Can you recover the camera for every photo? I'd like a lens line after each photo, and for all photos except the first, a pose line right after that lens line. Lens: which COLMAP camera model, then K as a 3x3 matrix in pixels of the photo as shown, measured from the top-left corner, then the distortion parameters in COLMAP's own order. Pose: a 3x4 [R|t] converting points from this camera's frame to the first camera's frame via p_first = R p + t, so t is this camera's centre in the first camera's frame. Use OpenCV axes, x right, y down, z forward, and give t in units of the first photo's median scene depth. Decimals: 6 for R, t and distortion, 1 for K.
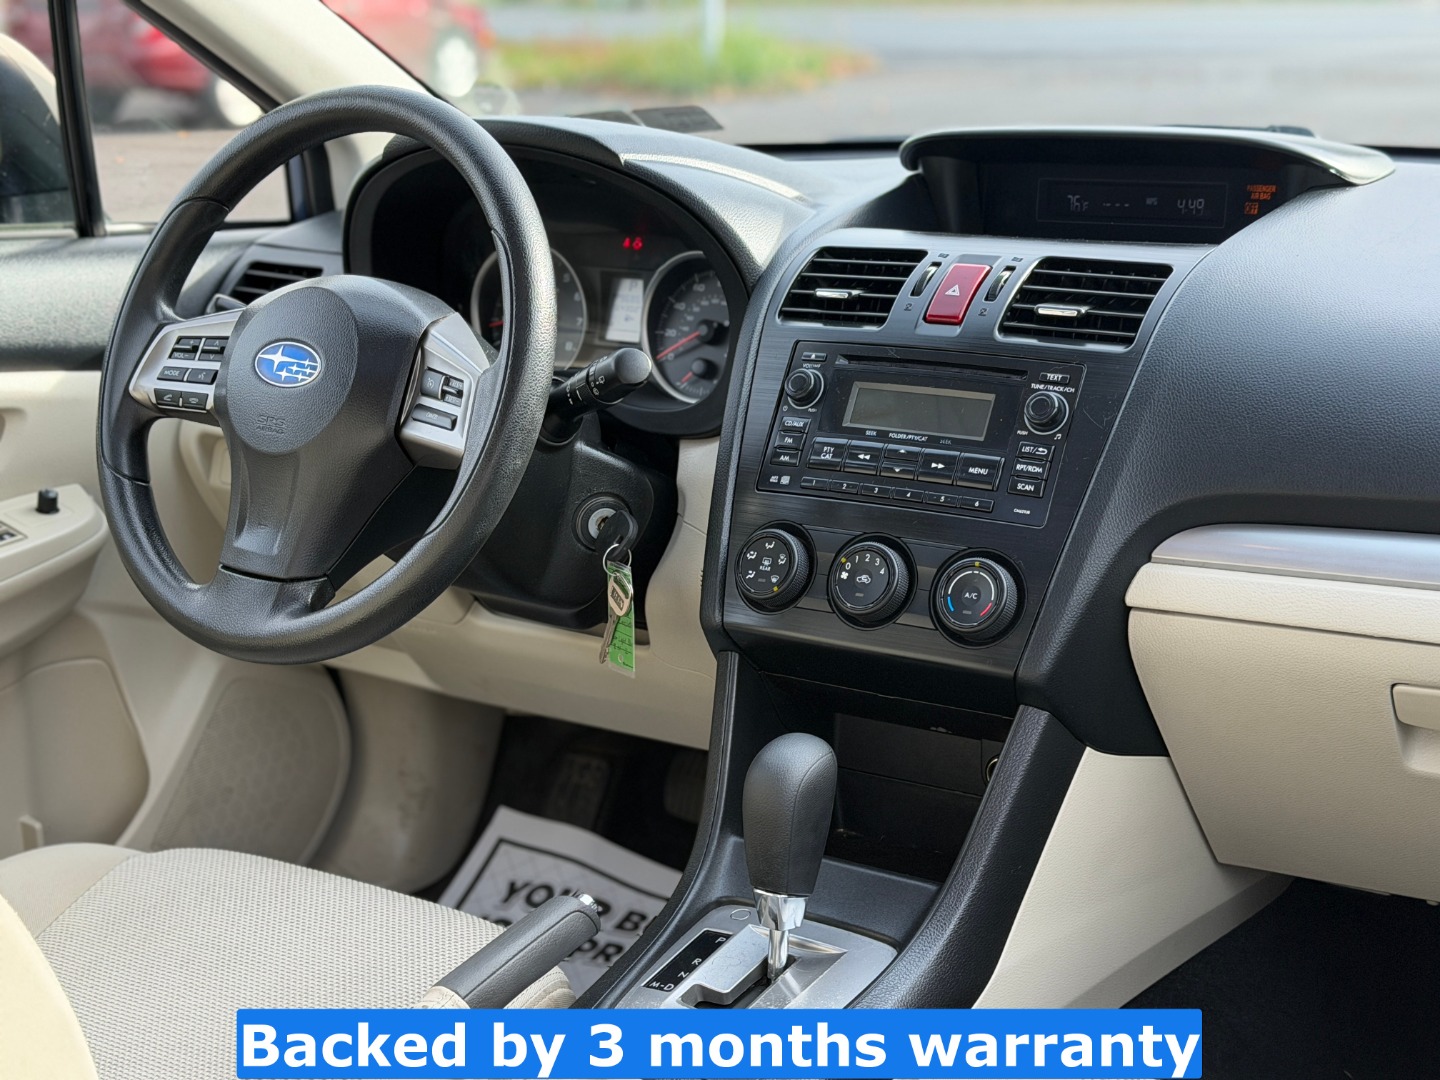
lens RADIAL K [[2160.1, 0, 720.4], [0, 2160.1, 541.5], [0, 0, 1]] dist [0.033057, 0.000000]
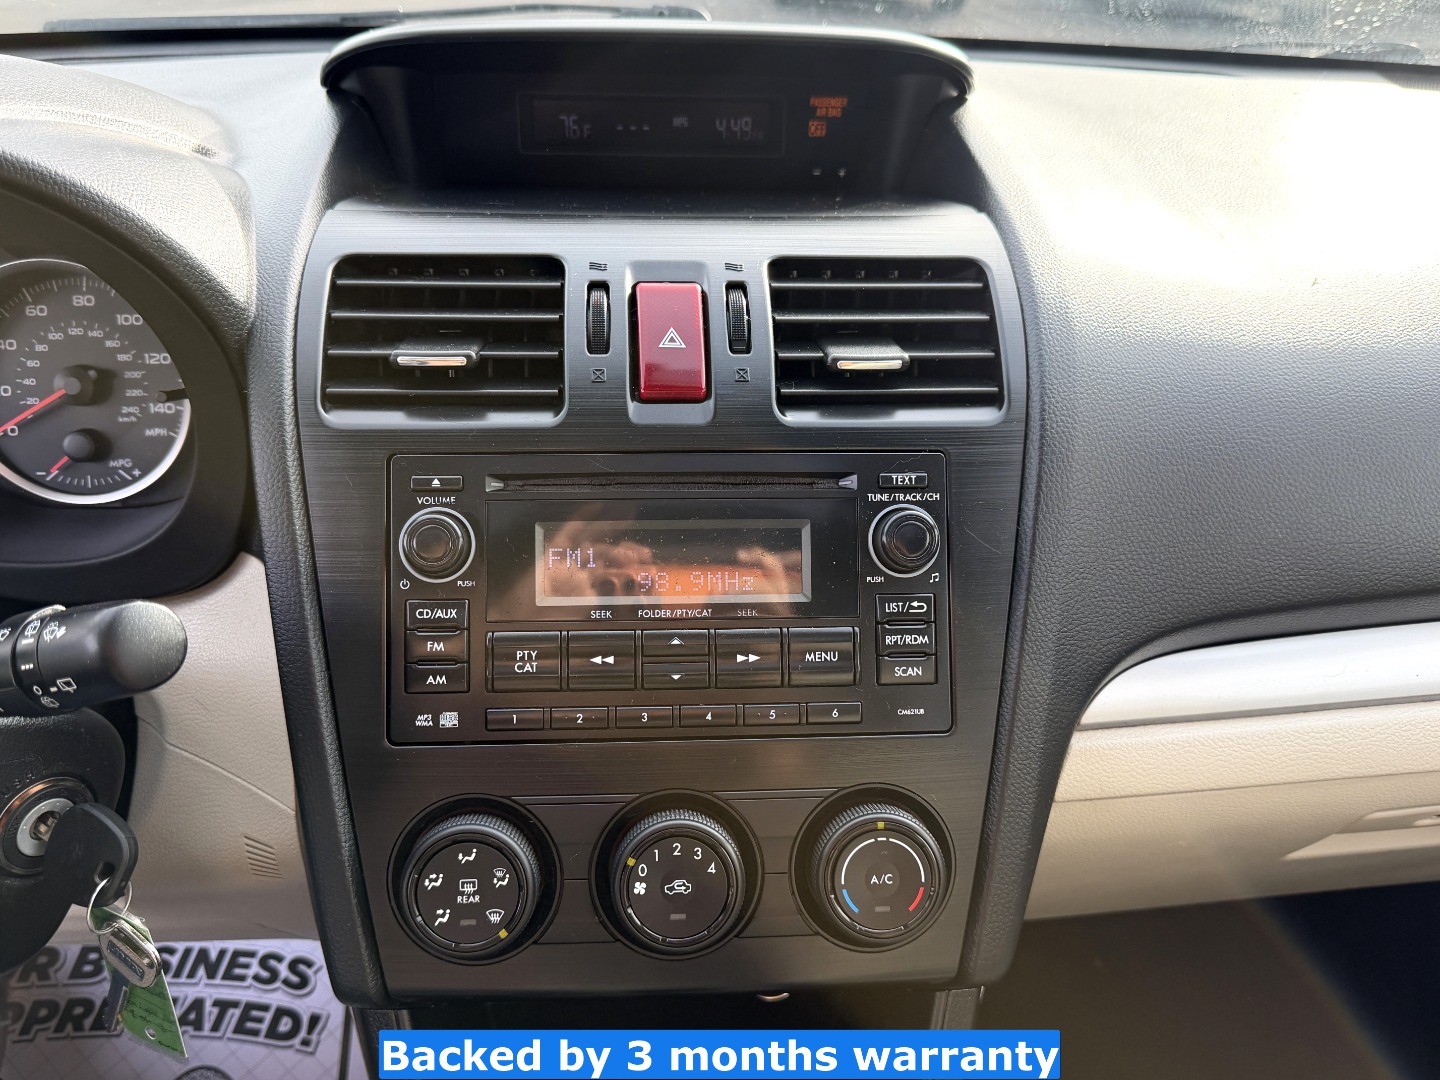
lens RADIAL K [[1244.1, 0, 721.7], [0, 1244.1, 539.2], [0, 0, 1]] dist [0.013287, -0.047934]
pose [[0.784526, -0.251202, 0.566936, -0.086628], [0.110777, 0.956340, 0.270449, -0.154912], [-0.610121, -0.149370, 0.778101, 0.728615]]
